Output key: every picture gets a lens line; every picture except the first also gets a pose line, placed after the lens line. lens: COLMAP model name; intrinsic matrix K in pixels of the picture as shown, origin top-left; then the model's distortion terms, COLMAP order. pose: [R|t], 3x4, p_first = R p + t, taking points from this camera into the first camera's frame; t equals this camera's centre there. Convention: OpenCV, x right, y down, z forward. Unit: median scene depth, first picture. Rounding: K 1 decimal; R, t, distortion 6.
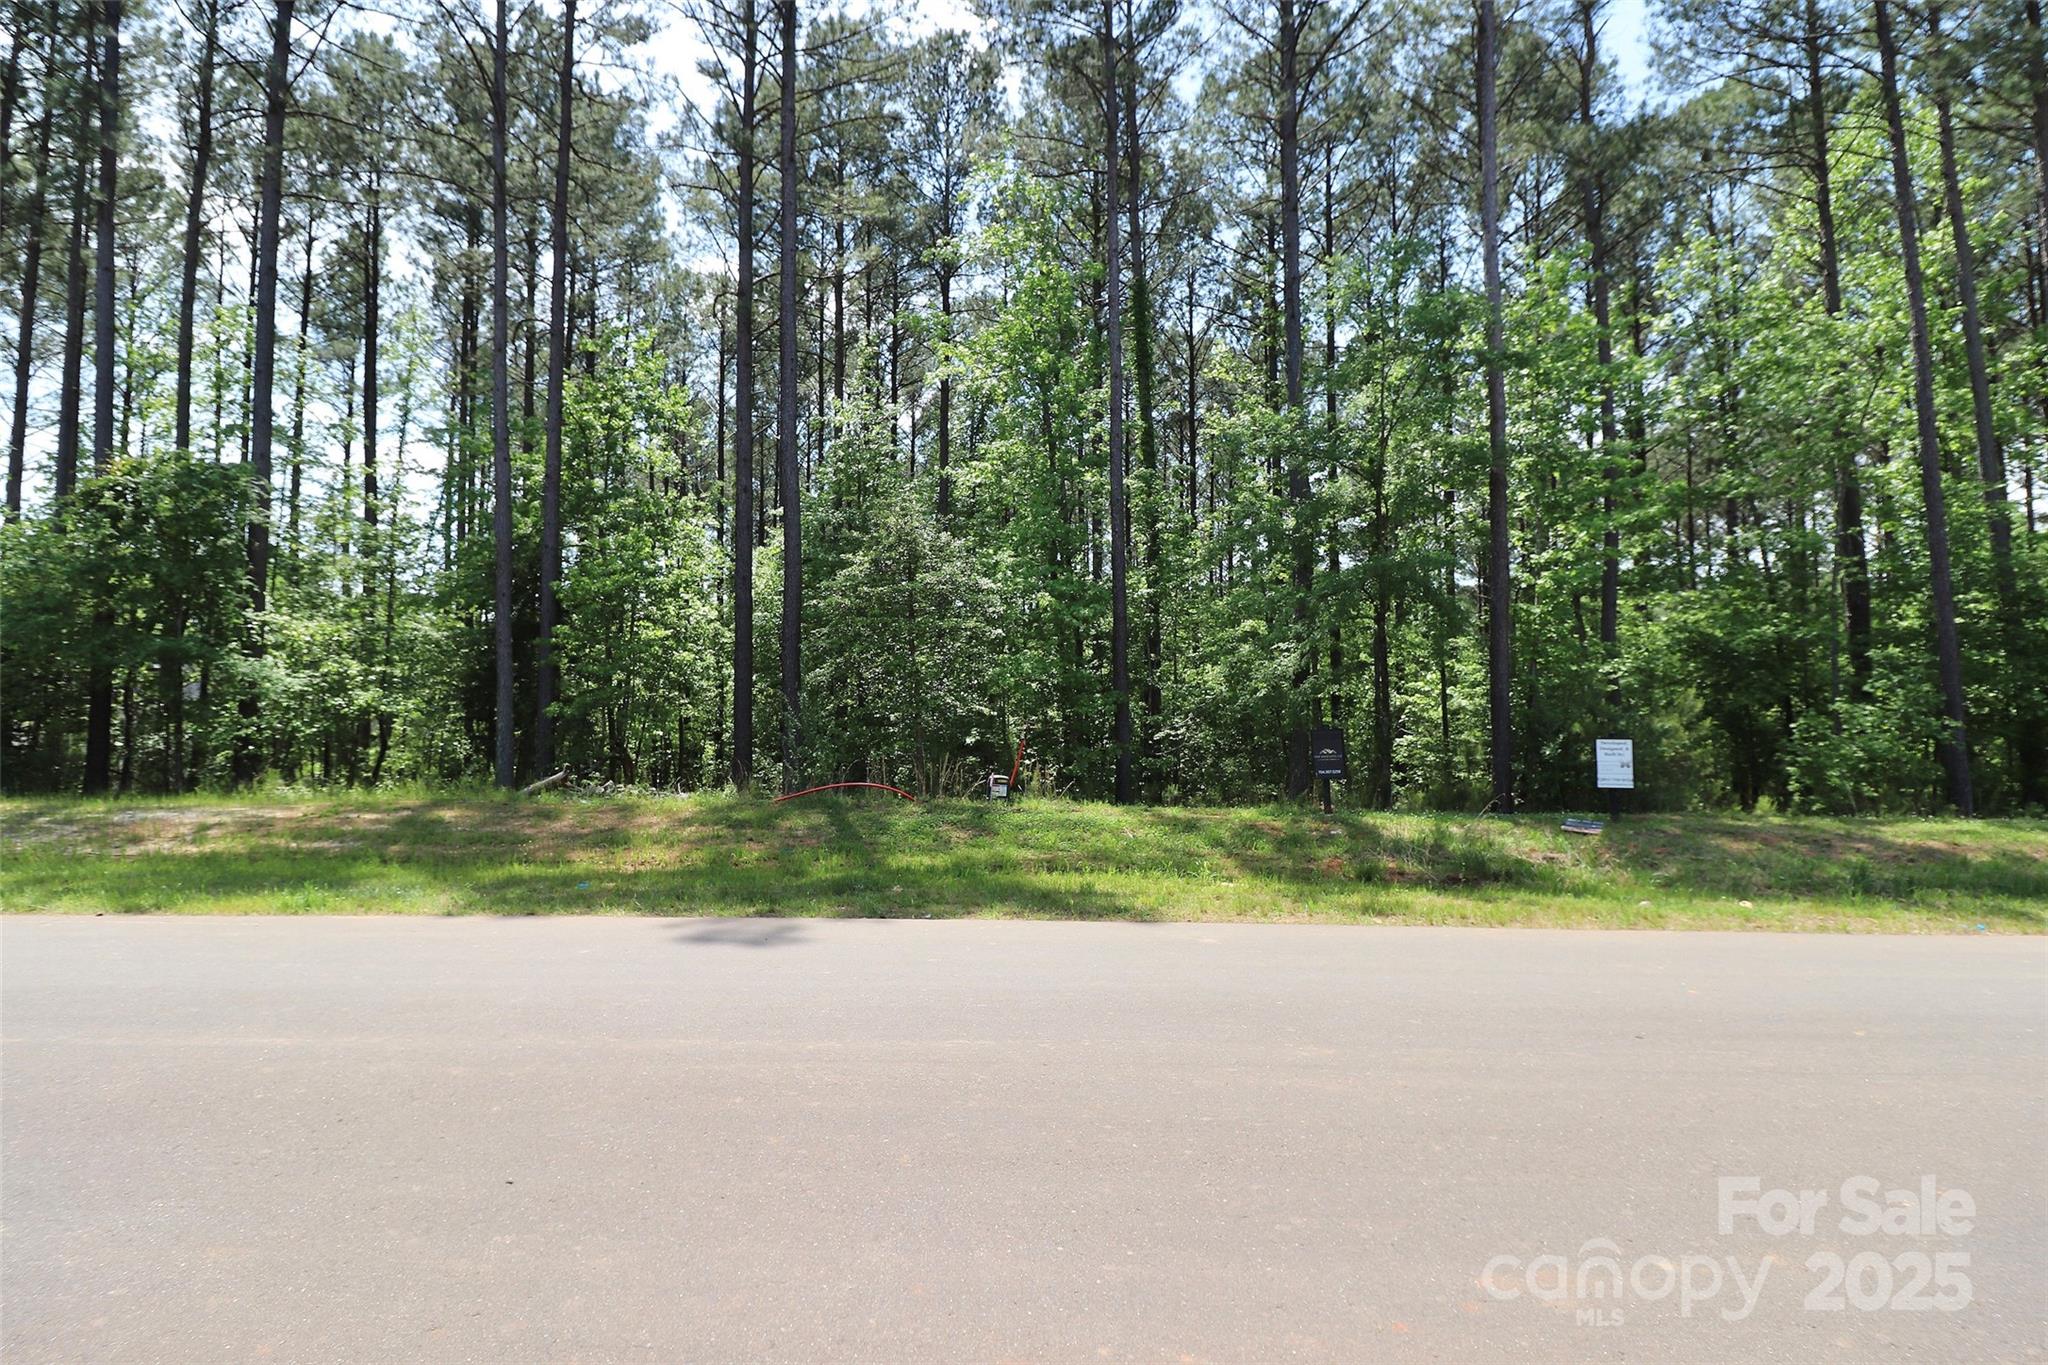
lens RADIAL K [[942.9, 0, 1023.1], [0, 942.9, 688.4], [0, 0, 1]] dist [-0.028877, -0.000438]
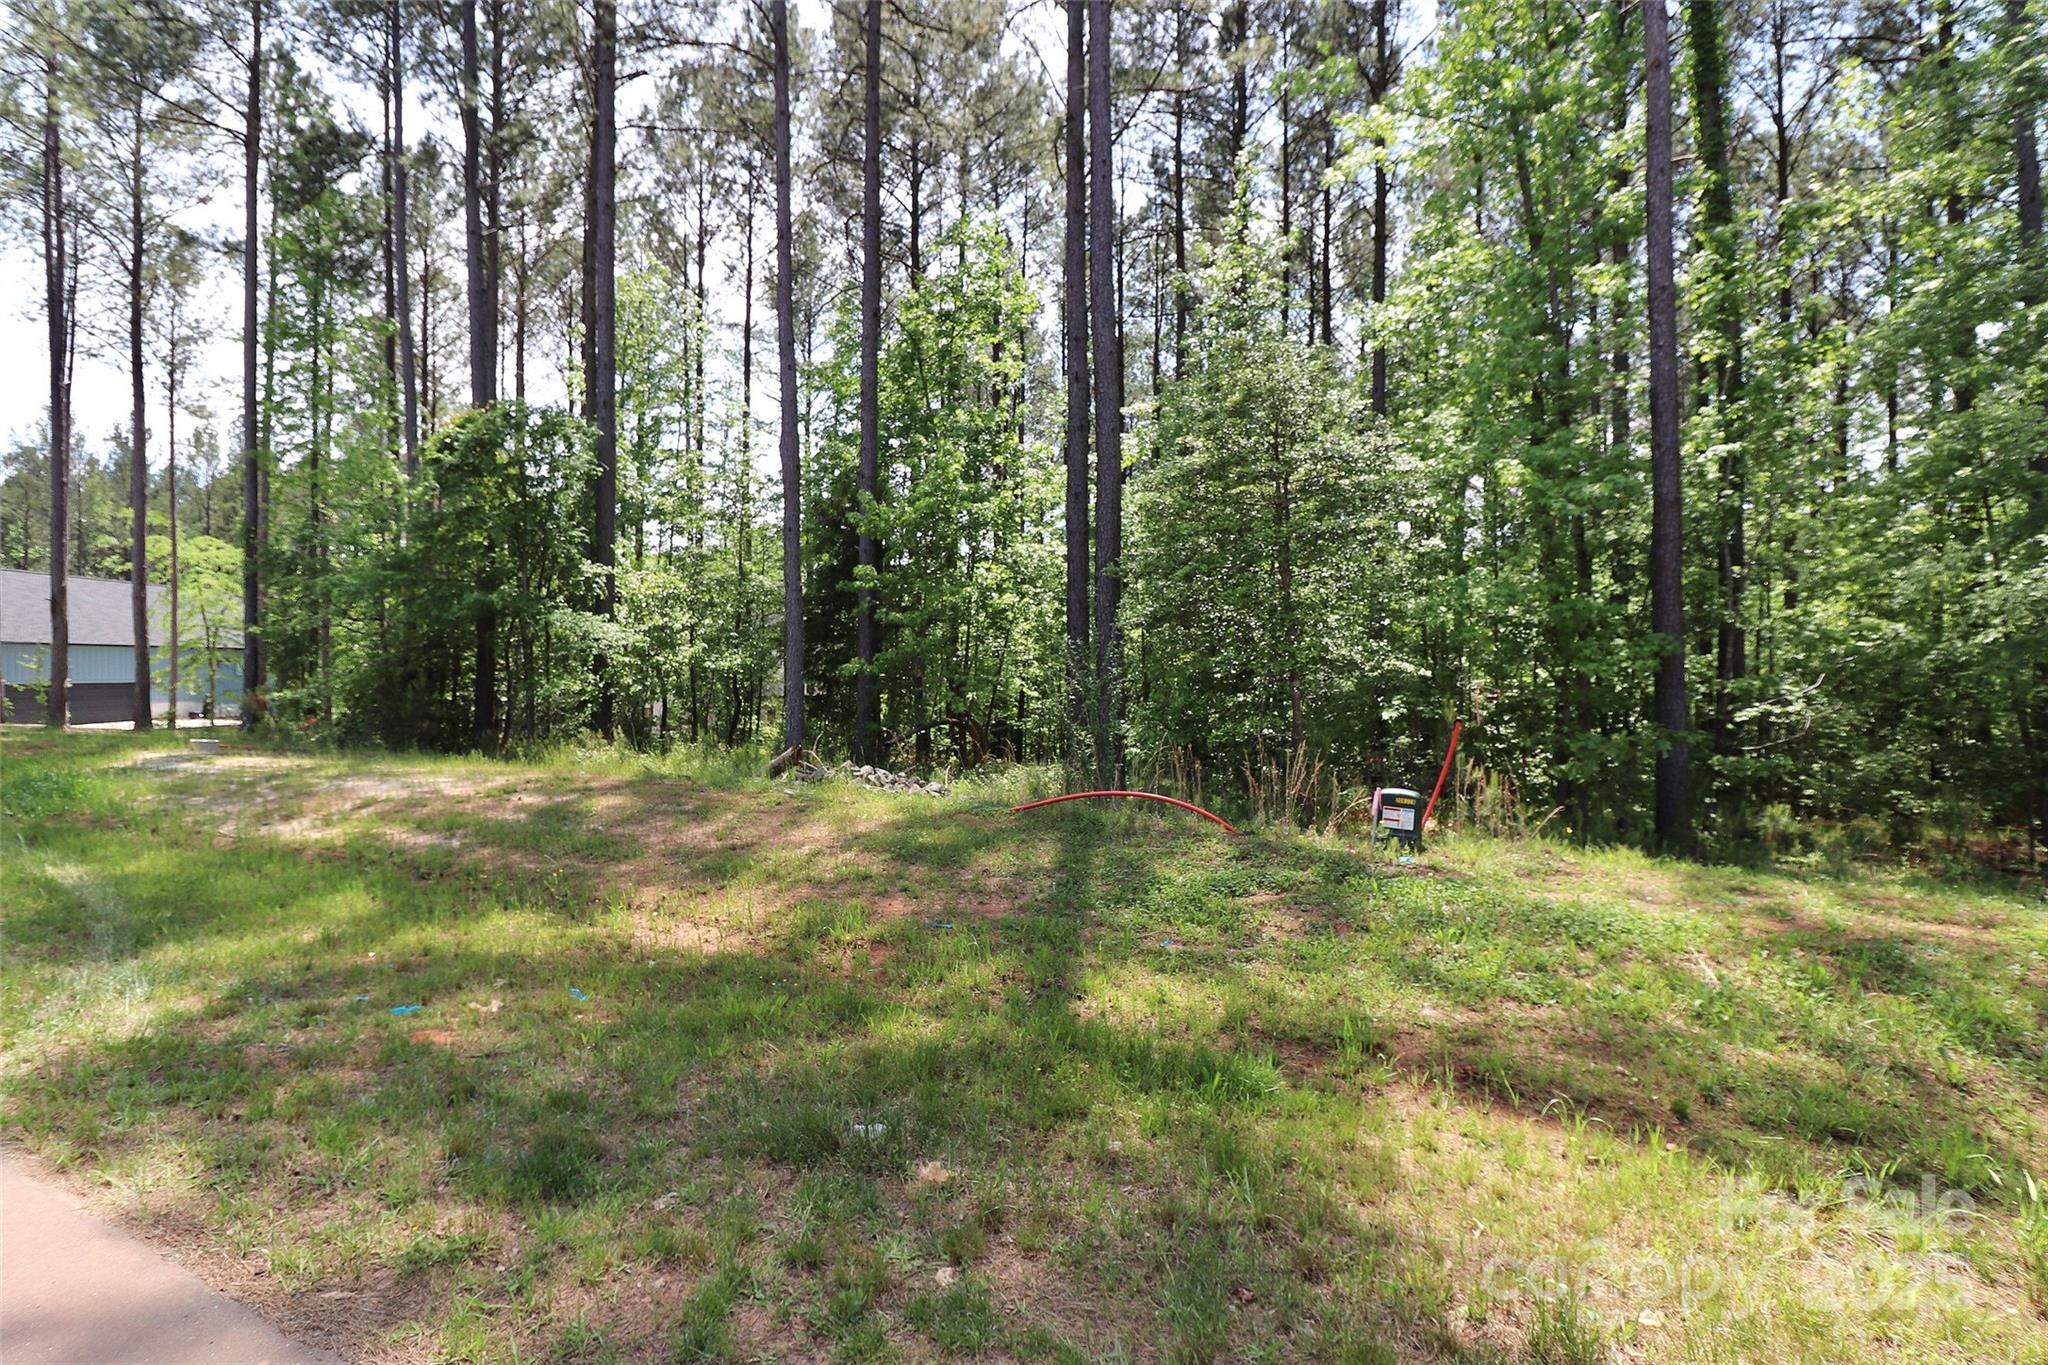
lens RADIAL K [[942.9, 0, 1017.3], [0, 942.9, 680.5], [0, 0, 1]] dist [-0.028877, -0.000438]
pose [[0.879783, 0.008339, -0.475302, 0.026013], [0.008065, 0.999440, 0.032463, 0.008934], [0.475306, -0.032394, 0.879224, 0.325400]]
